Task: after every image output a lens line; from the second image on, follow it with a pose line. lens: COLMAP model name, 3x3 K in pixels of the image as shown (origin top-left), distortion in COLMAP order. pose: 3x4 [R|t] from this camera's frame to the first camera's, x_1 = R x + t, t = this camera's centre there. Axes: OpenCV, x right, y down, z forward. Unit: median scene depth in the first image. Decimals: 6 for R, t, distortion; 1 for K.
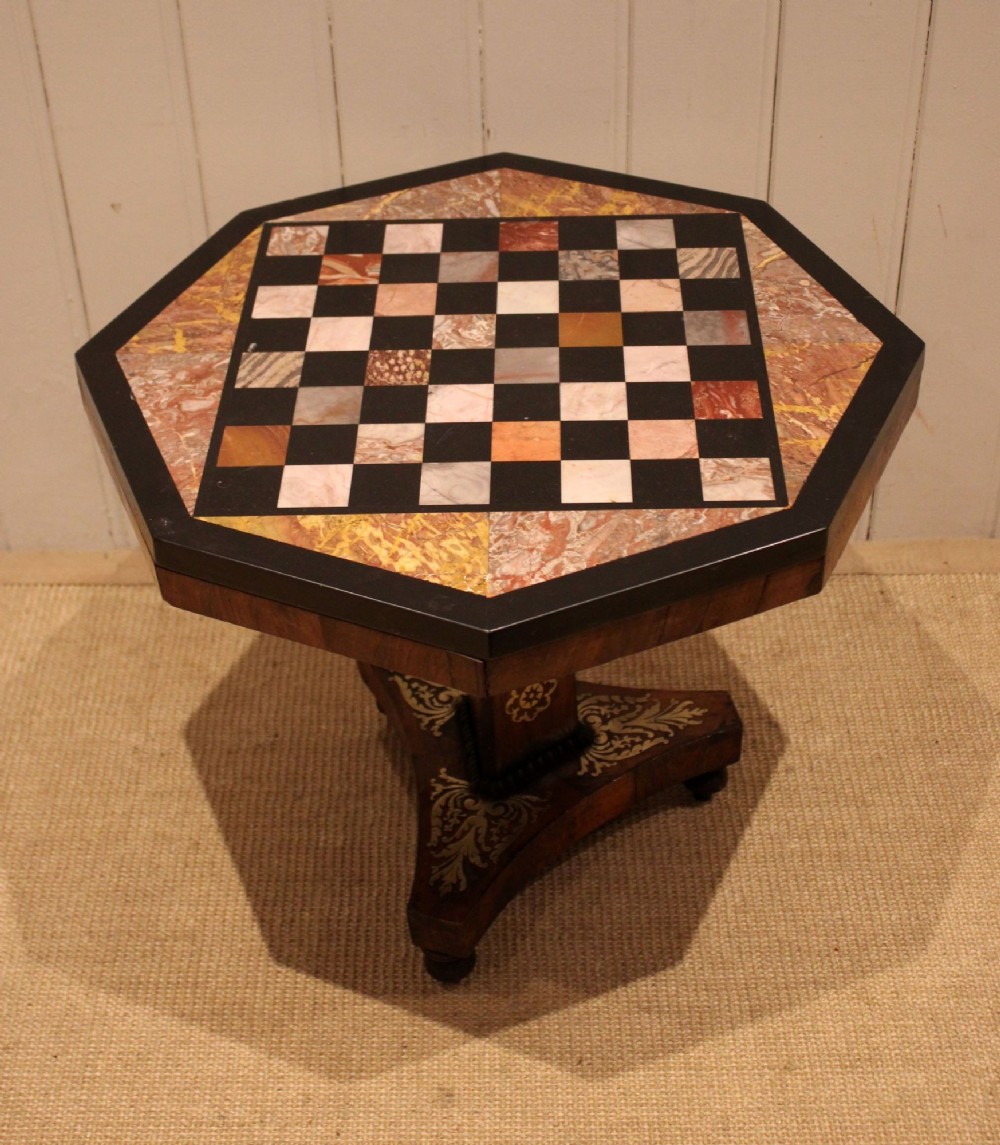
lens RADIAL K [[1903.5, 0, 468.0], [0, 1903.5, 414.2], [0, 0, 1]] dist [0.005707, 0.000000]
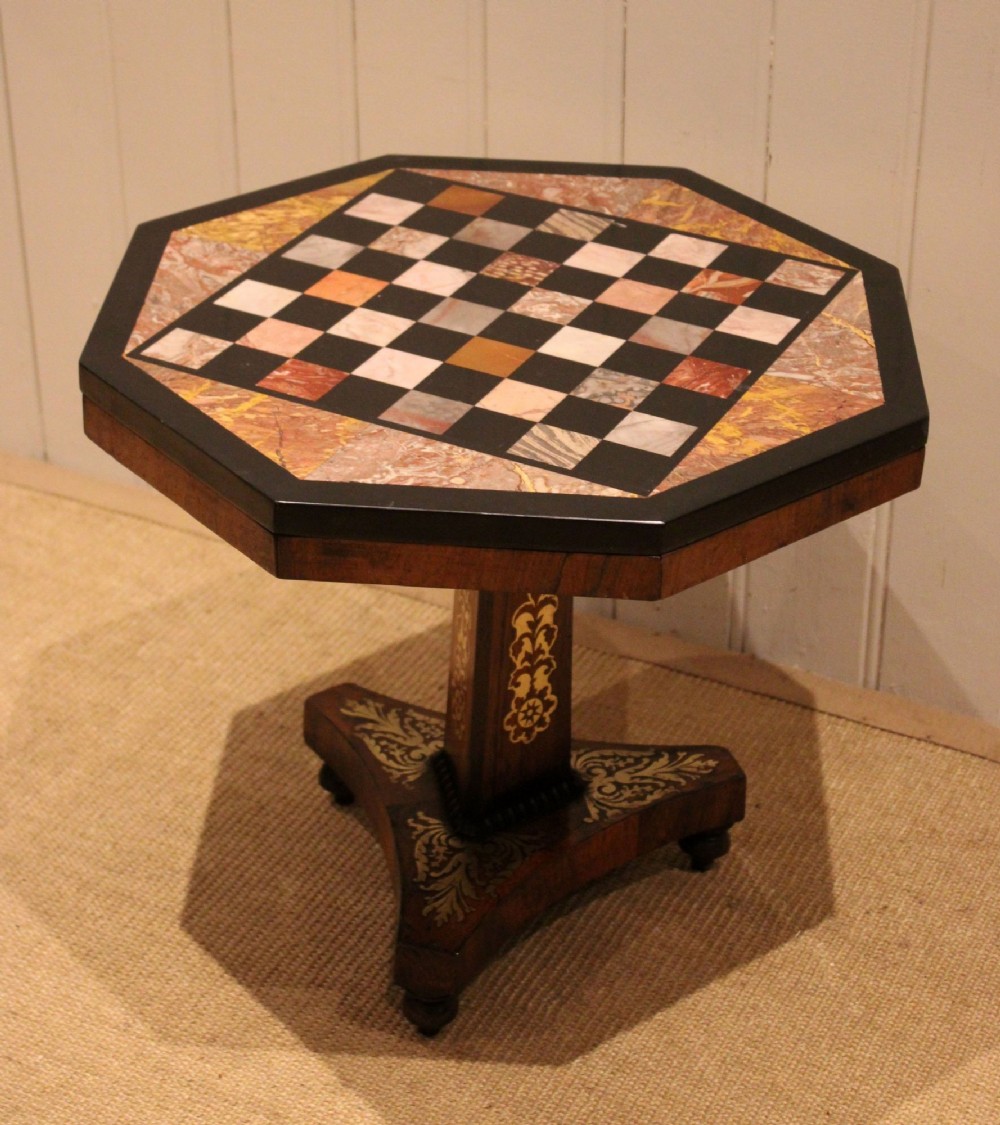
lens RADIAL K [[2572.6, 0, 461.3], [0, 2572.6, 473.3], [0, 0, 1]] dist [0.001986, 0.000000]
pose [[-0.440438, 0.457053, -0.772734, 1.003767], [-0.518776, 0.572905, 0.634548, -0.753883], [0.732725, 0.680355, -0.015221, 0.995820]]
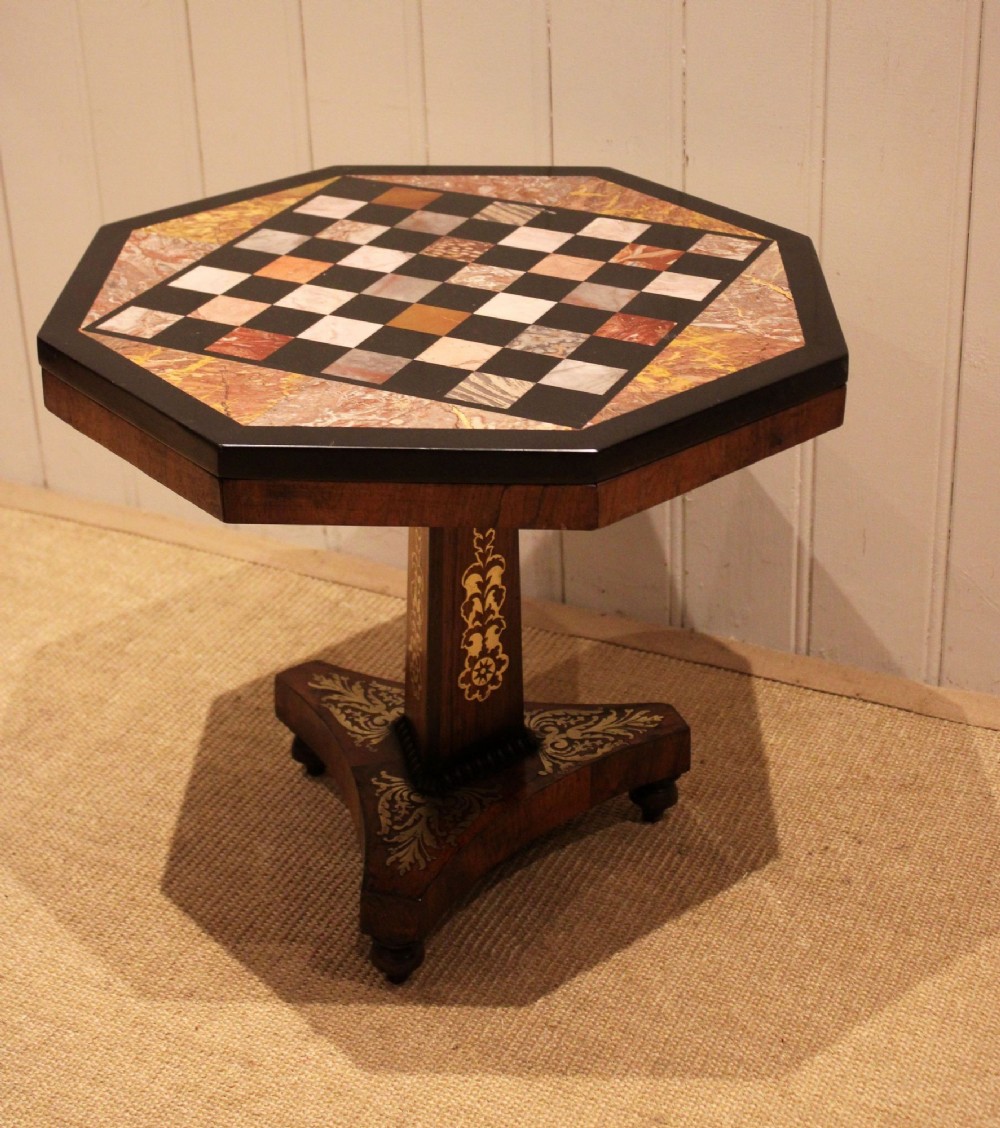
lens RADIAL K [[2108.2, 0, 463.5], [0, 2108.2, 416.5], [0, 0, 1]] dist [-0.035759, 0.000000]
pose [[-0.418283, 0.412801, -0.809095, 0.896359], [-0.501666, 0.637589, 0.584647, -0.615365], [0.757213, 0.650443, -0.059604, 1.054920]]
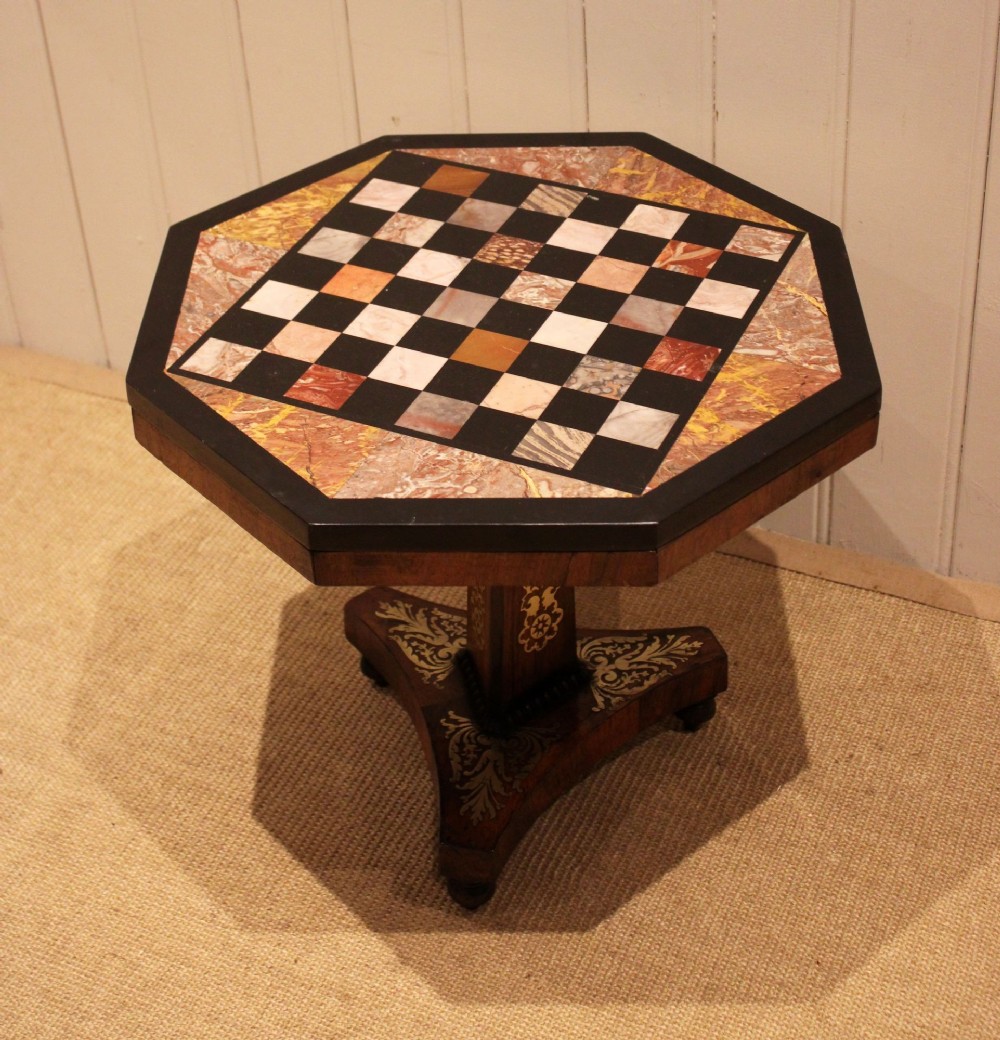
lens RADIAL K [[2015.7, 0, 468.7], [0, 2015.7, 331.7], [0, 0, 1]] dist [-0.039819, 0.000000]
pose [[-0.401173, 0.538924, -0.740690, 0.833158], [-0.488141, 0.558448, 0.670712, -0.741964], [0.775099, 0.630633, 0.039037, 0.896191]]
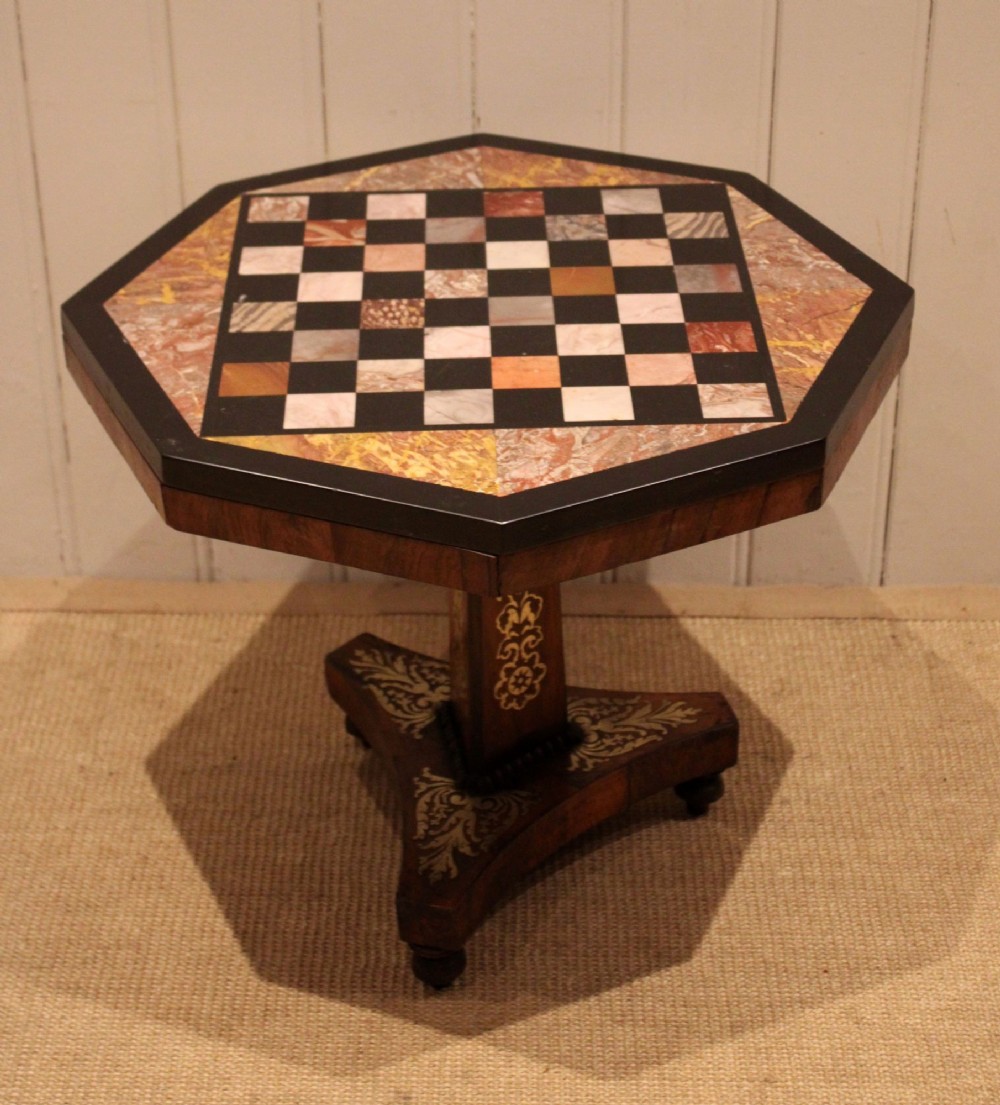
lens RADIAL K [[2392.5, 0, 485.1], [0, 2392.5, 340.3], [0, 0, 1]] dist [0.022033, 0.000000]
pose [[0.998412, -0.002449, 0.056280, -0.054557], [0.009738, 0.991517, -0.129615, 0.141407], [-0.055485, 0.129957, 0.989966, -0.224599]]
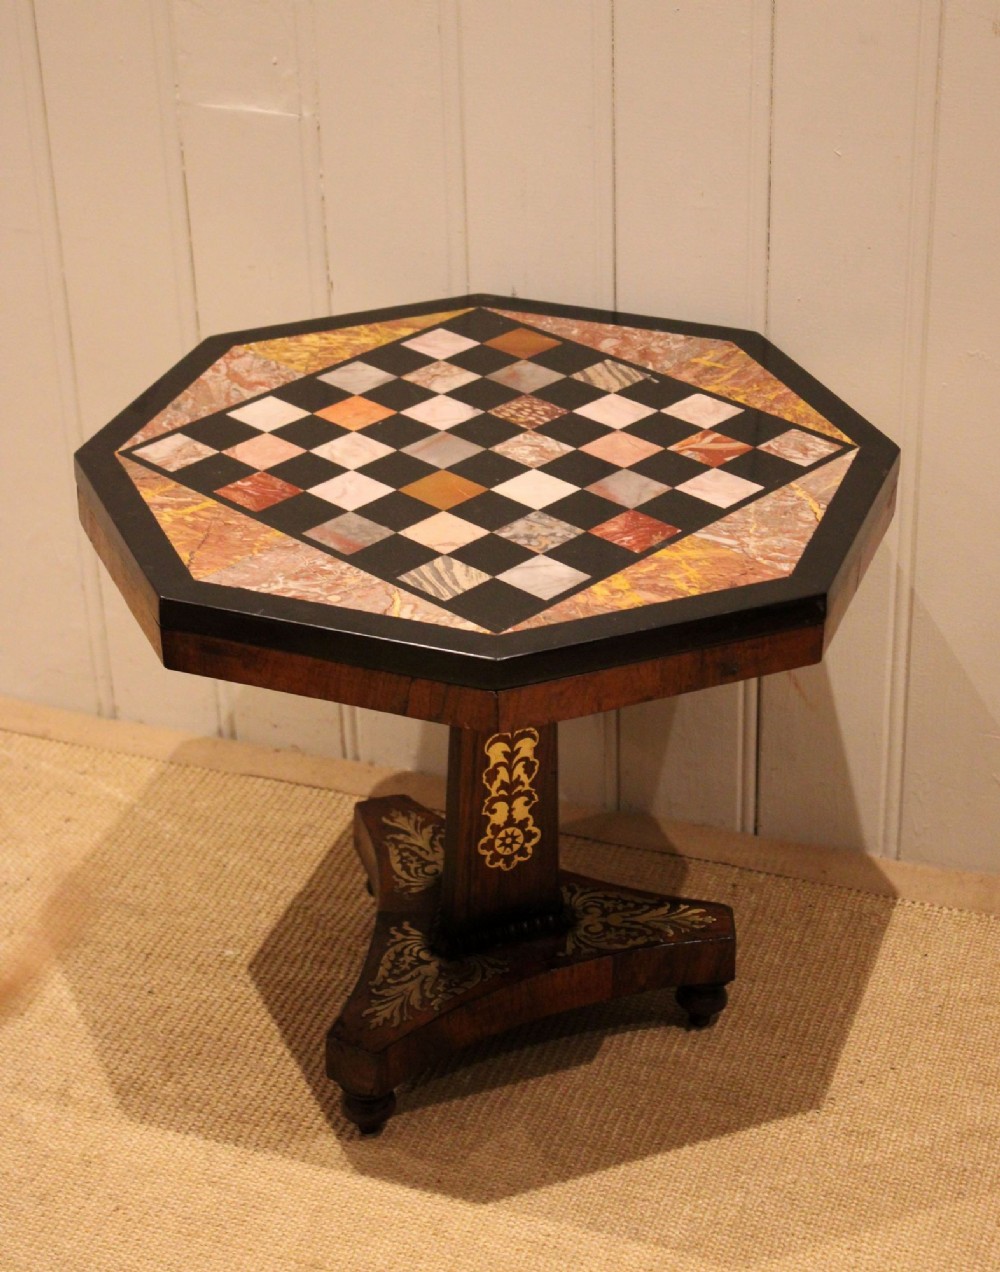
lens RADIAL K [[2626.8, 0, 470.1], [0, 2626.8, 579.7], [0, 0, 1]] dist [0.064800, 0.000000]
pose [[-0.674710, 0.380260, -0.632589, 0.867248], [-0.403174, 0.528024, 0.747423, -0.967948], [0.618237, 0.759337, -0.202953, 1.248161]]
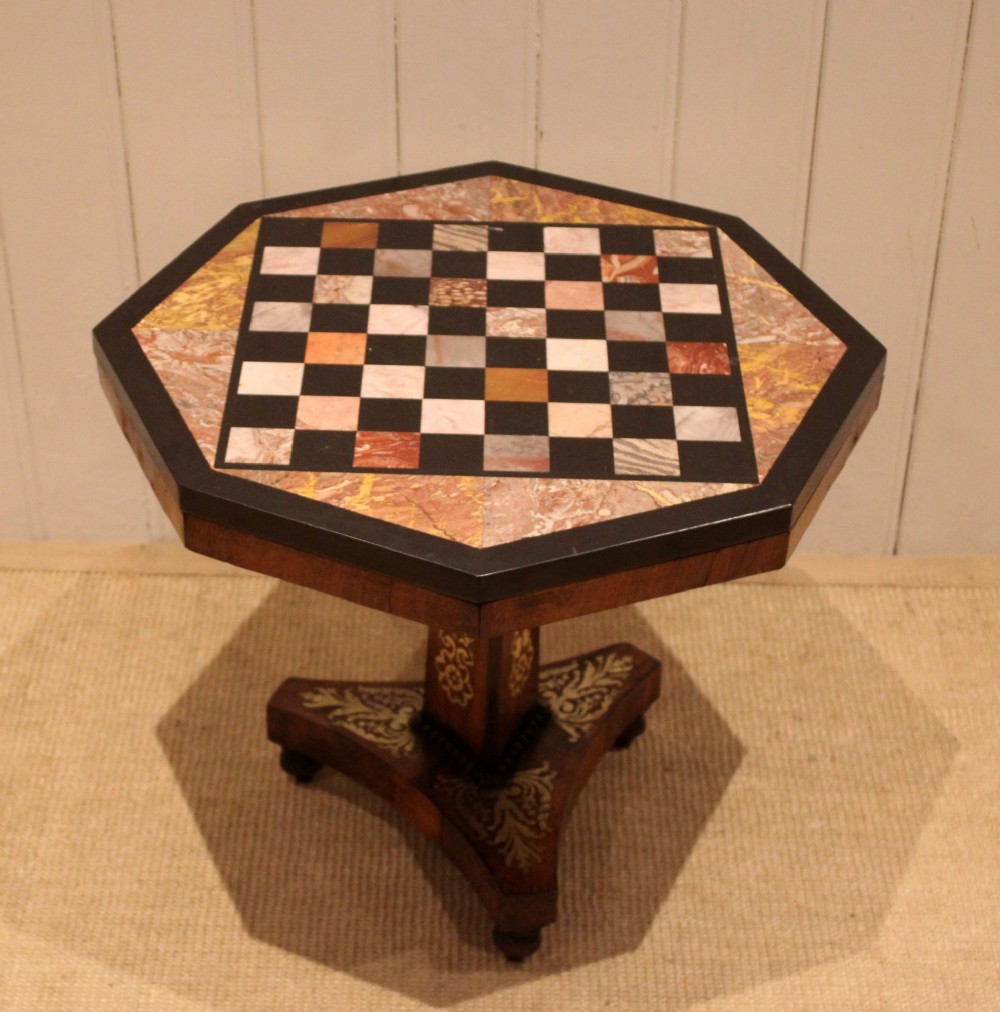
lens RADIAL K [[2204.4, 0, 399.7], [0, 2204.4, 539.2], [0, 0, 1]] dist [-0.065729, 0.000000]
pose [[-0.017407, 0.613910, -0.789184, 0.997410], [-0.574031, 0.640124, 0.510617, -0.531643], [0.818649, 0.461904, 0.341261, 0.555411]]
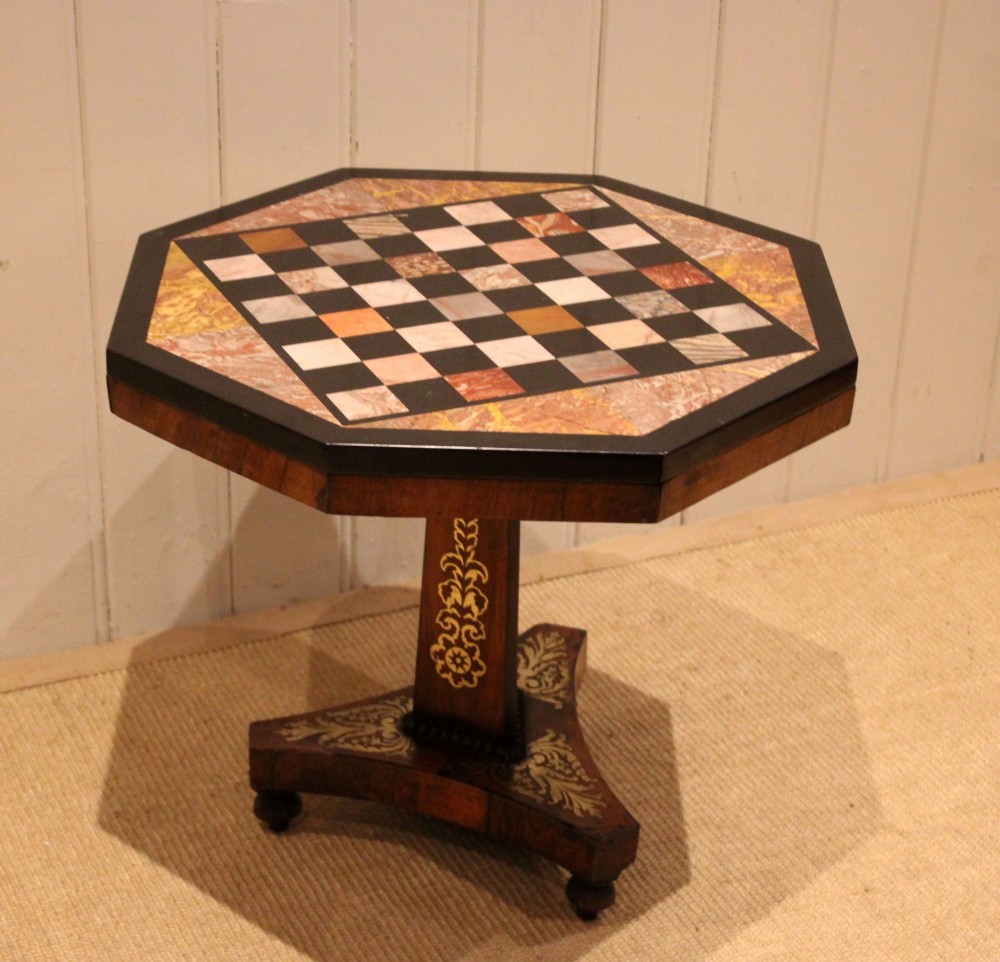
lens RADIAL K [[2456.1, 0, 403.2], [0, 2456.1, 557.1], [0, 0, 1]] dist [-0.032863, 0.000000]
pose [[0.406699, 0.473903, -0.781033, 1.099823], [-0.548099, 0.810546, 0.206405, -0.167201], [0.730879, 0.344138, 0.589394, 0.177690]]
